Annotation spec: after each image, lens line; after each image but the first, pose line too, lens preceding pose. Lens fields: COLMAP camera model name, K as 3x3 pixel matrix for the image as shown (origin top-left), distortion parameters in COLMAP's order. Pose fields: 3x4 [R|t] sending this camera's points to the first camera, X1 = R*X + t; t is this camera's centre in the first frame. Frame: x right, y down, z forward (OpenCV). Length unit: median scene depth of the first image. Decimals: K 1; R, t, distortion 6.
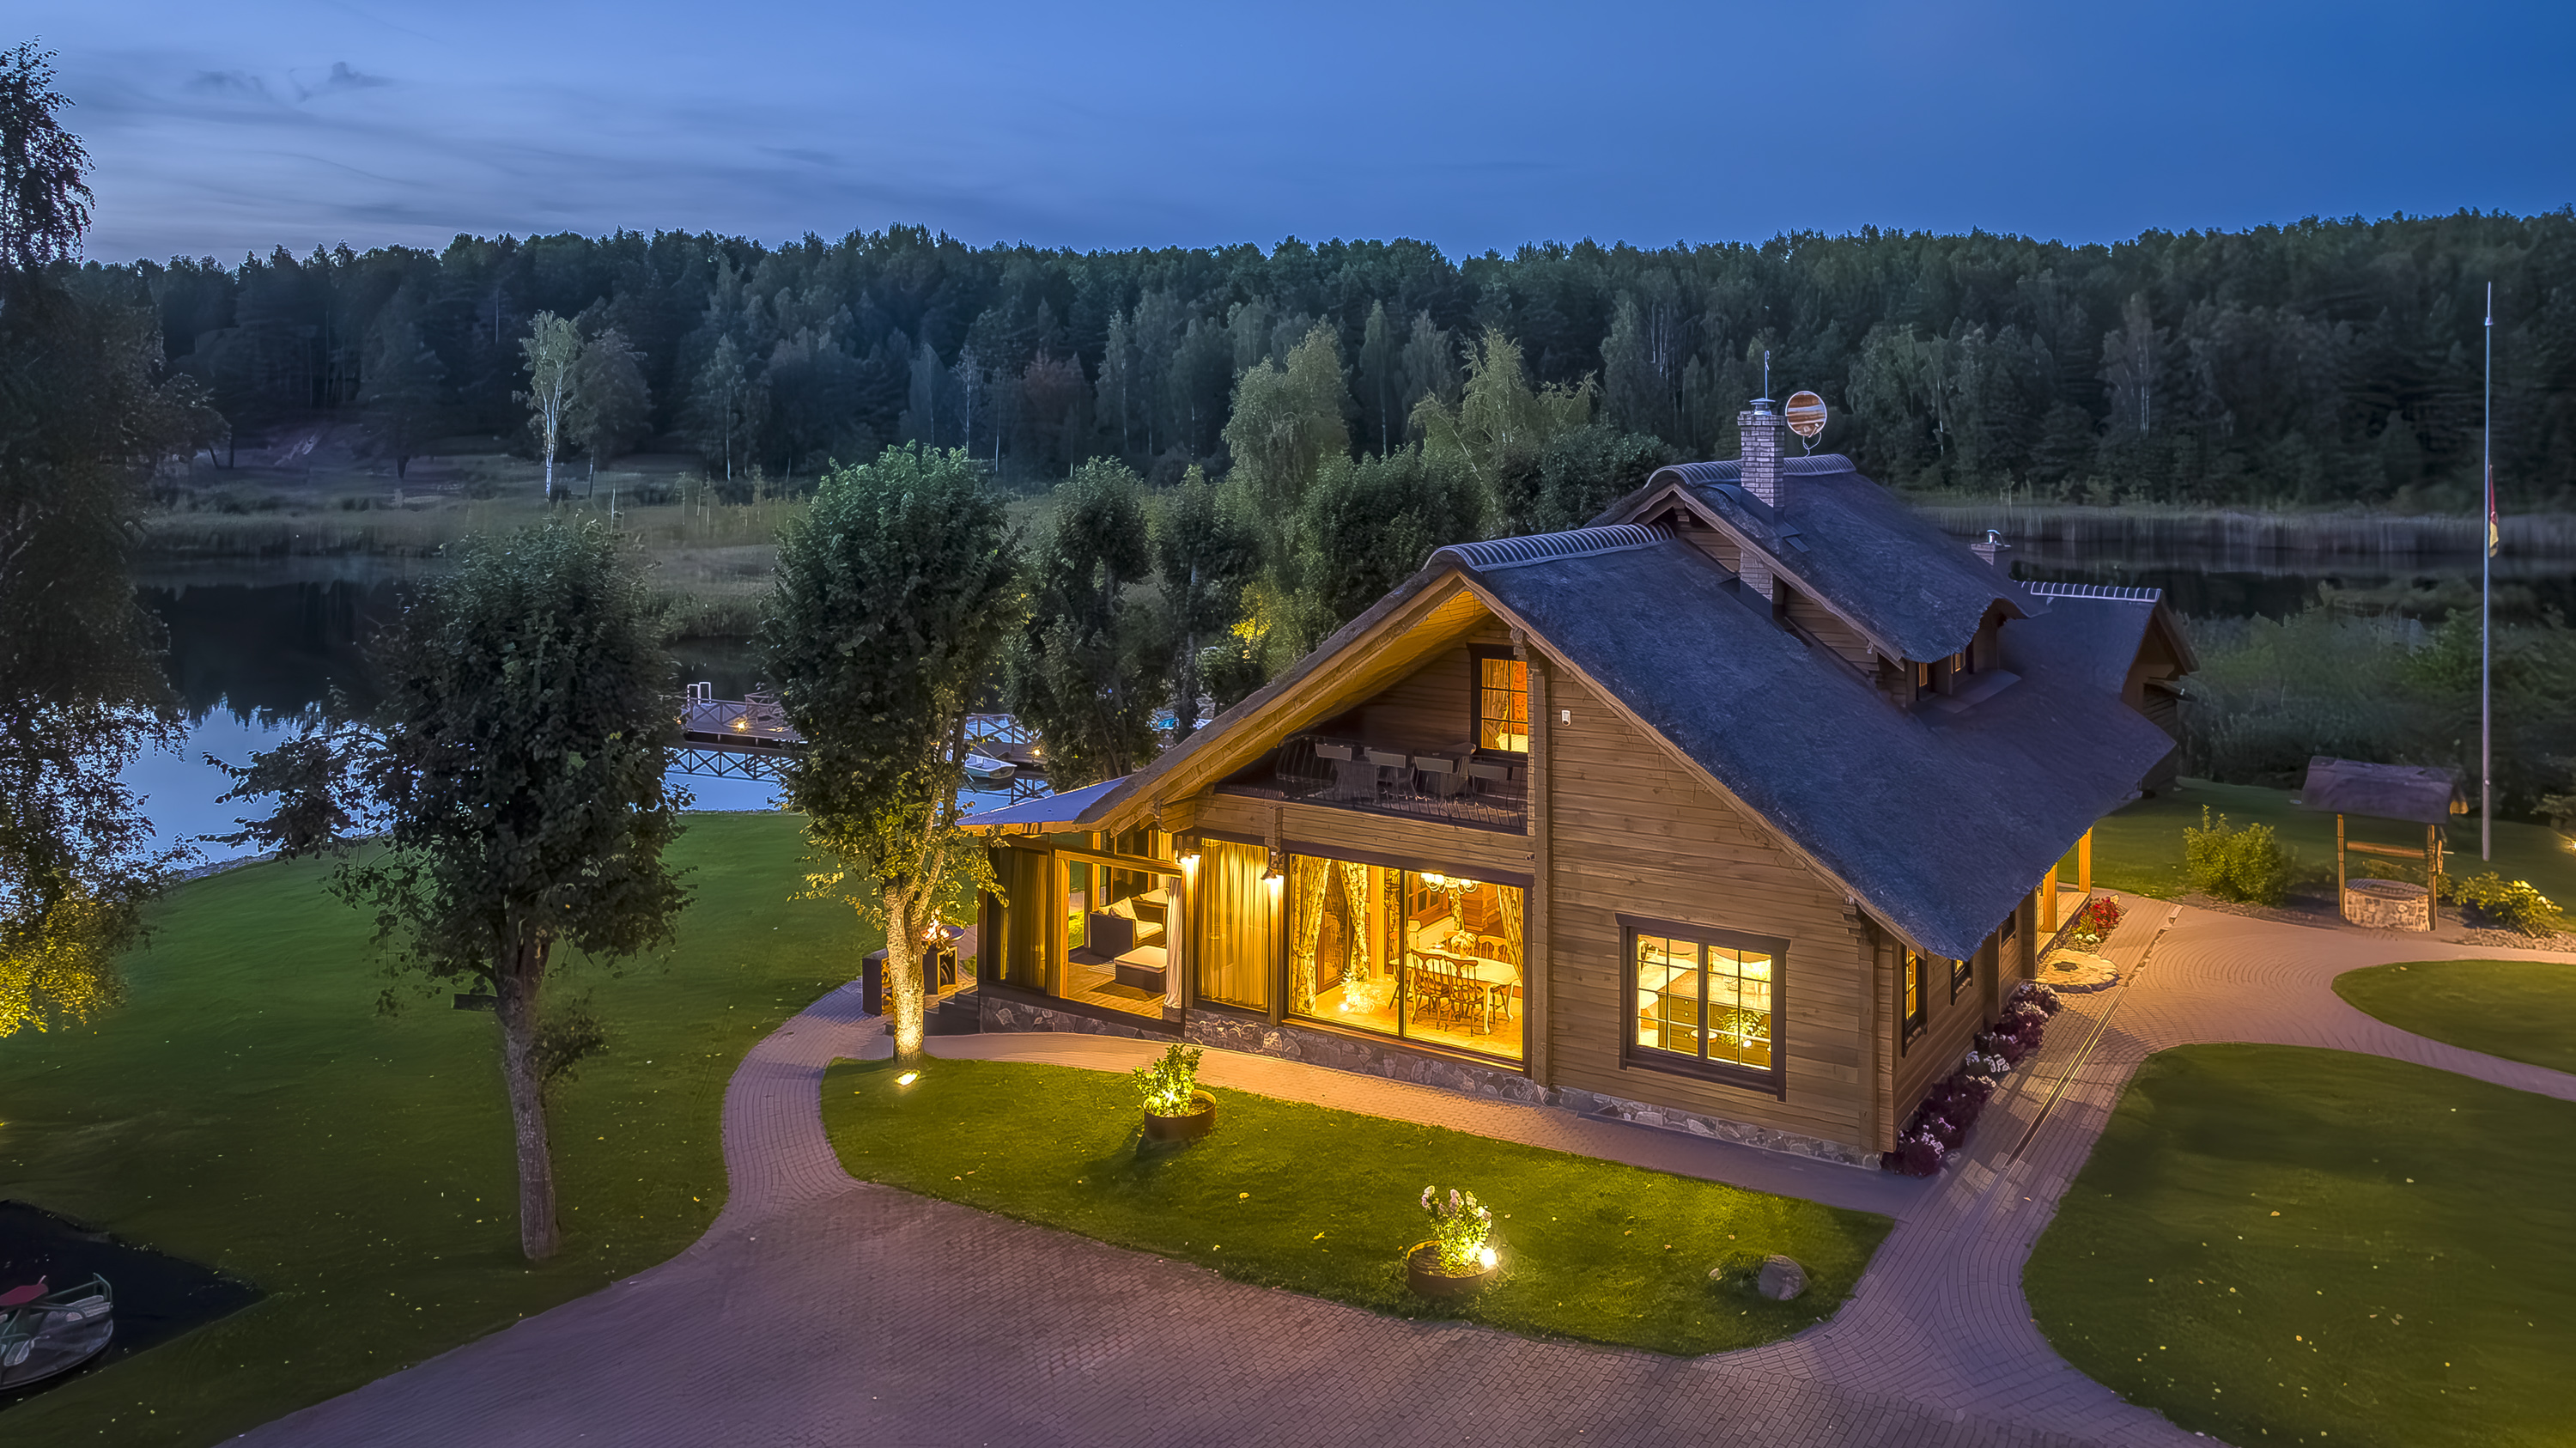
lens RADIAL K [[1866.0, 0, 1281.7], [0, 1866.0, 370.4], [0, 0, 1]] dist [-0.009852, 0.004986]
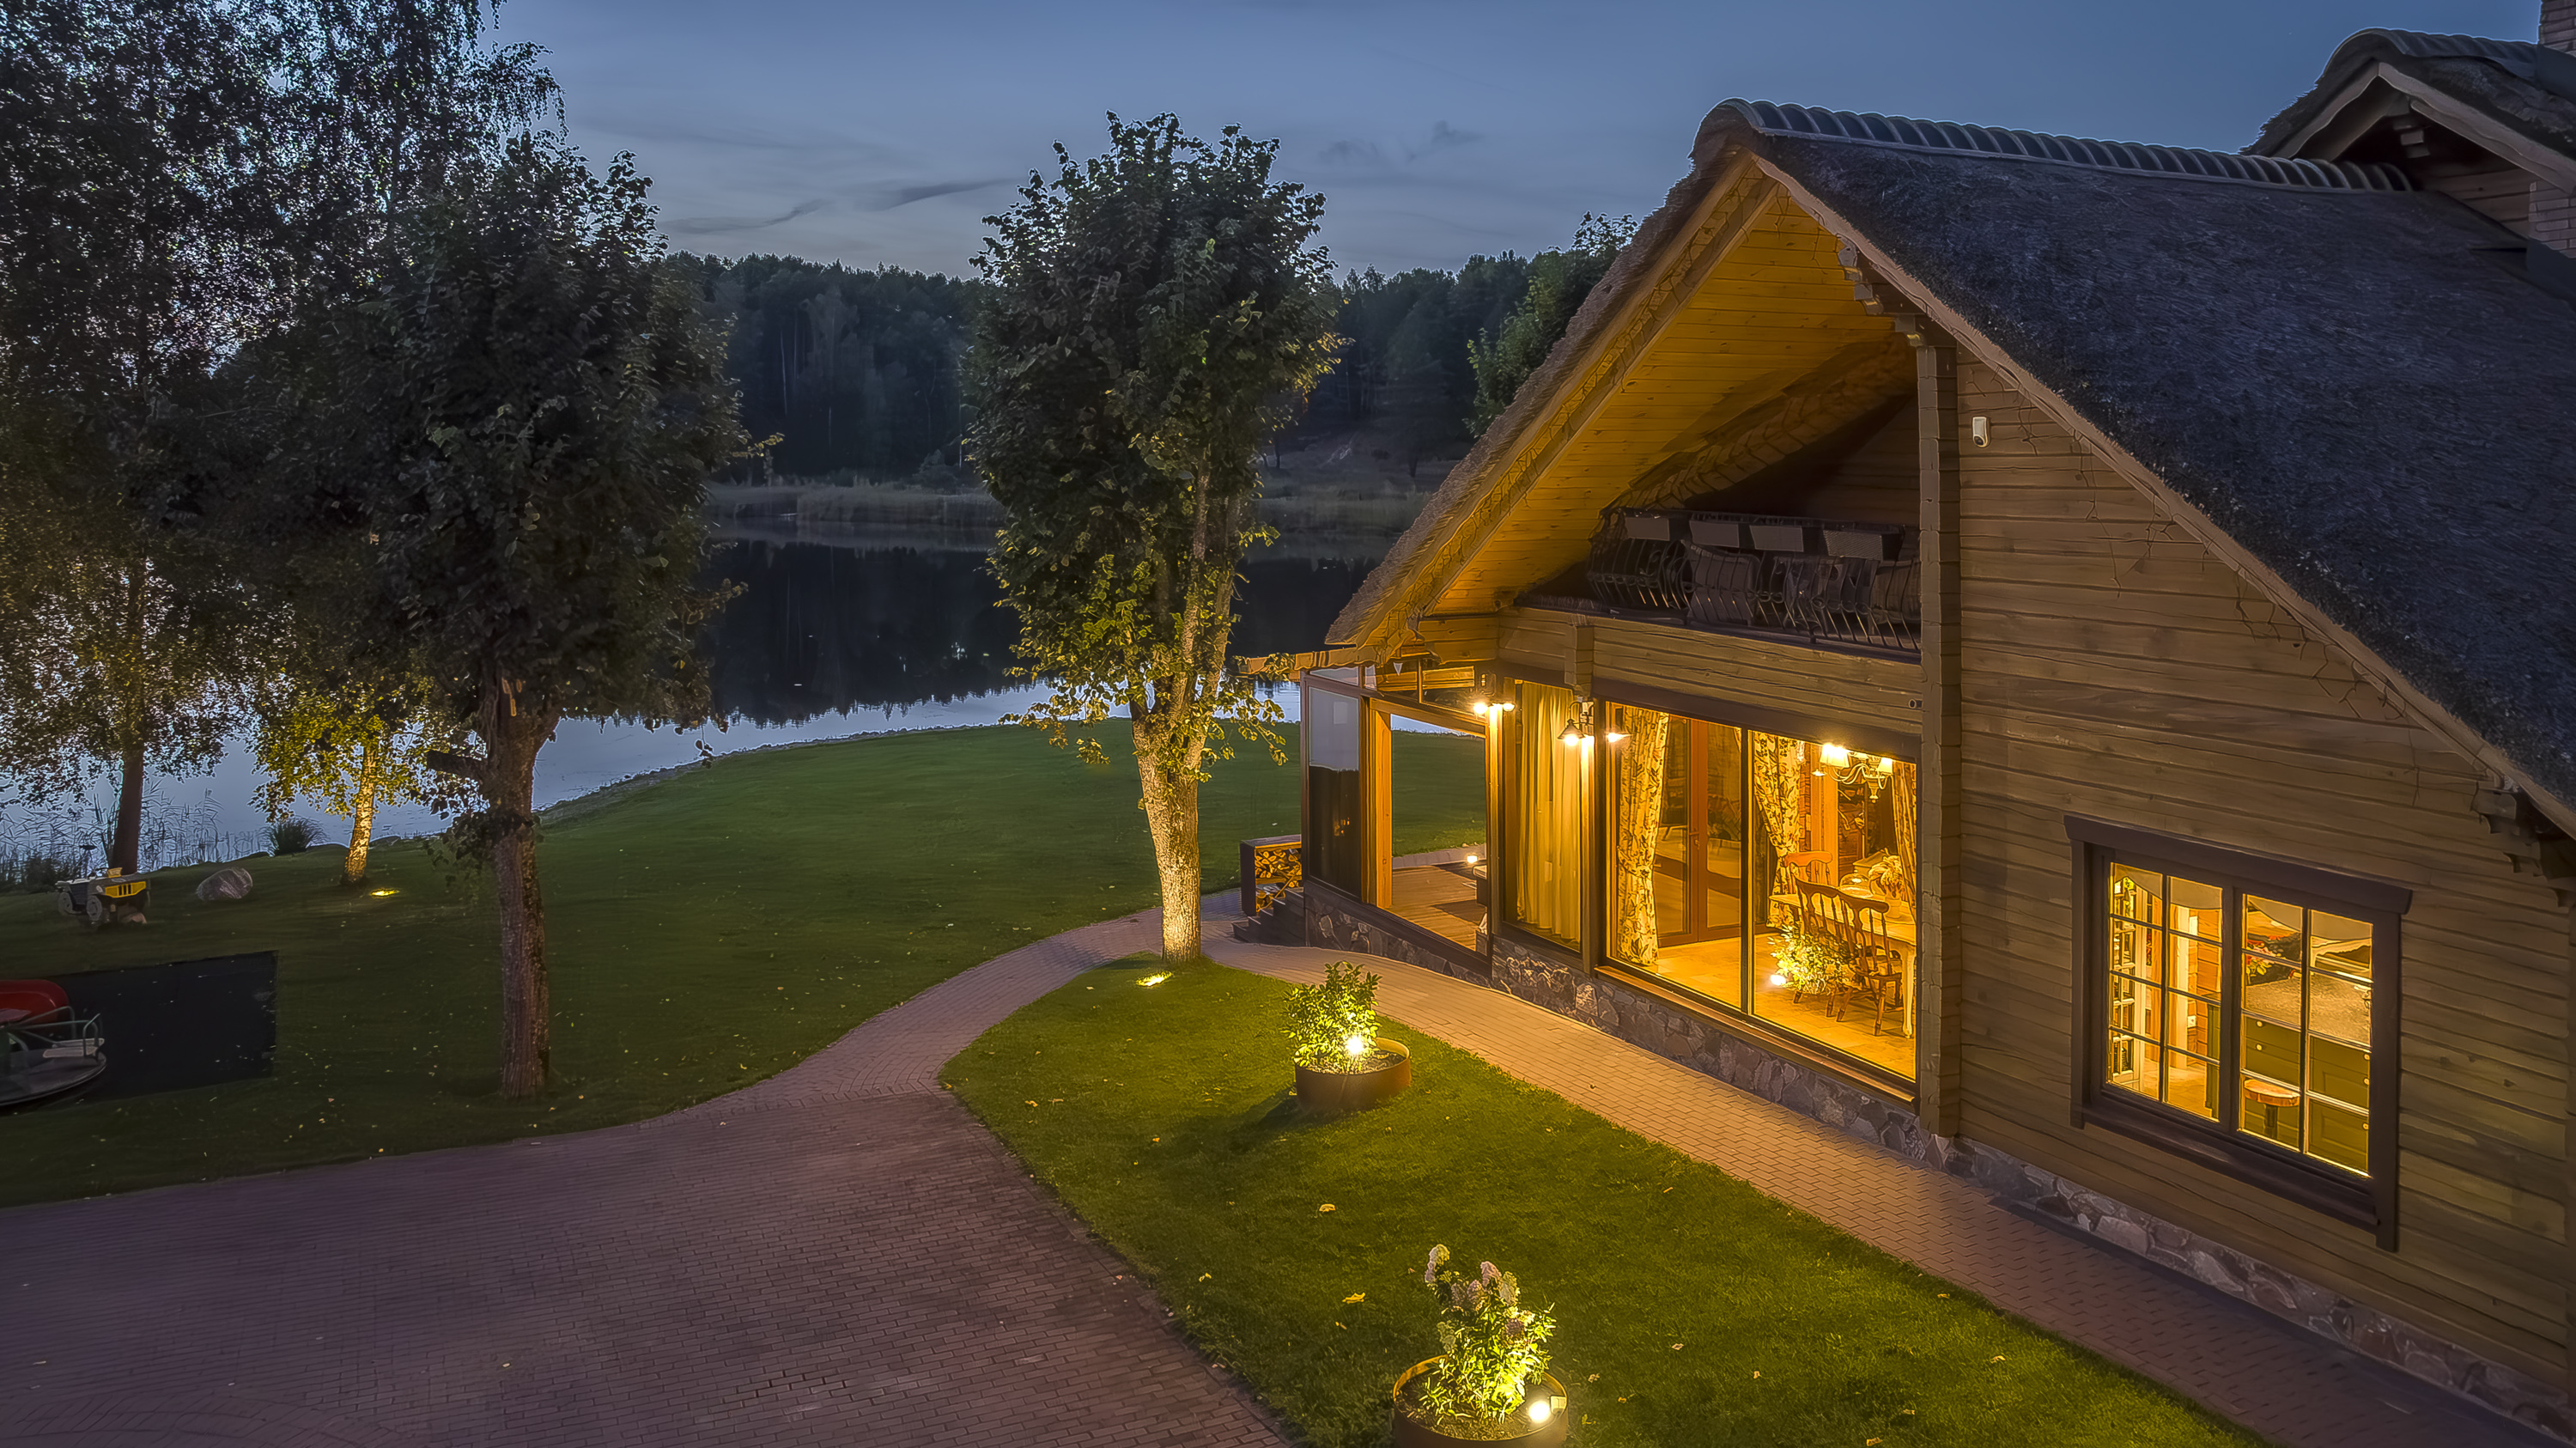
lens RADIAL K [[1866.0, 0, 1279.6], [0, 1866.0, 481.4], [0, 0, 1]] dist [-0.009852, 0.004986]
pose [[0.857958, 0.008156, -0.513655, 0.227357], [0.015836, 0.998979, 0.042313, 0.158913], [0.513476, -0.044437, 0.856953, 0.420364]]
